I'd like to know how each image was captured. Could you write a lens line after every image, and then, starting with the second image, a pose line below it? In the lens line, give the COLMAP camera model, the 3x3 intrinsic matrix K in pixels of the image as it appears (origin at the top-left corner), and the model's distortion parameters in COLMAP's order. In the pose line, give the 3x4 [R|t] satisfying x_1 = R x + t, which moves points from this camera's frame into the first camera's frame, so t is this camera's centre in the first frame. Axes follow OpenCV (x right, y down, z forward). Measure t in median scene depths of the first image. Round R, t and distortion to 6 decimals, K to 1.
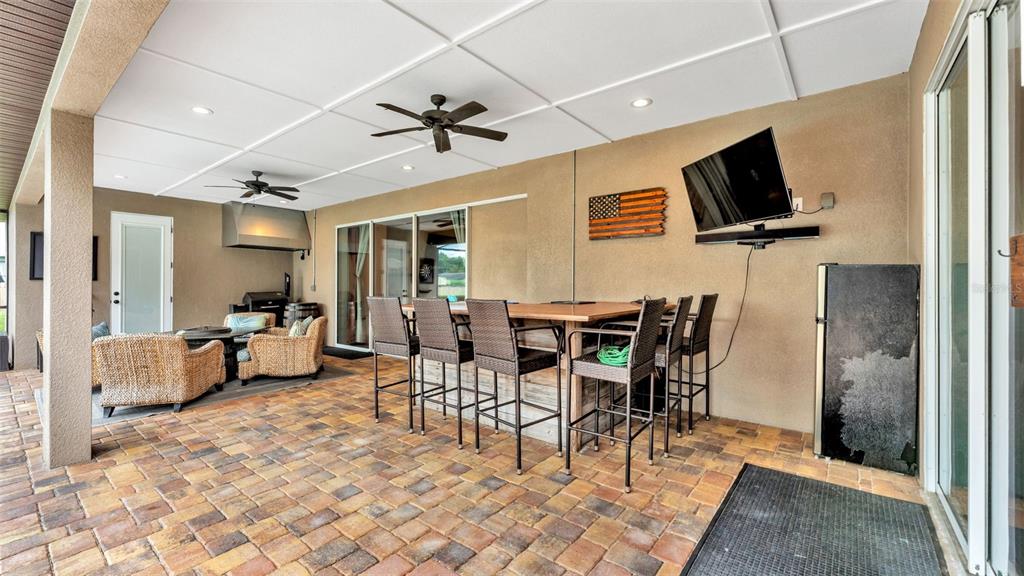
lens RADIAL K [[421.1, 0, 510.9], [0, 421.1, 283.1], [0, 0, 1]] dist [-0.000075, -0.000237]
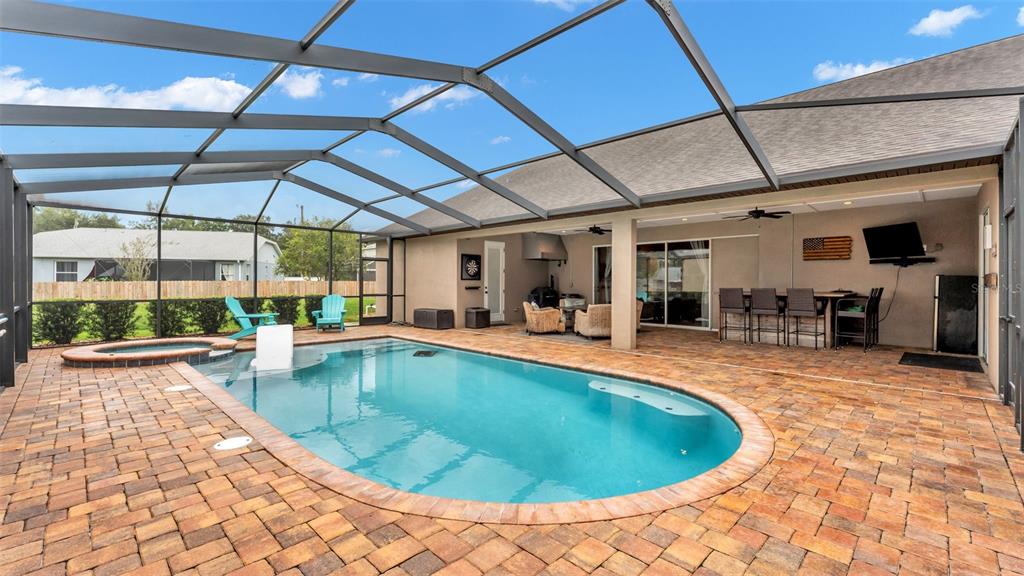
lens RADIAL K [[424.6, 0, 514.3], [0, 424.6, 282.8], [0, 0, 1]] dist [-0.000510, -0.000057]
pose [[0.996071, 0.000267, -0.088558, -1.204740], [0.000245, 0.999983, 0.005765, -0.009774], [0.088558, -0.005764, 0.996054, -1.355220]]
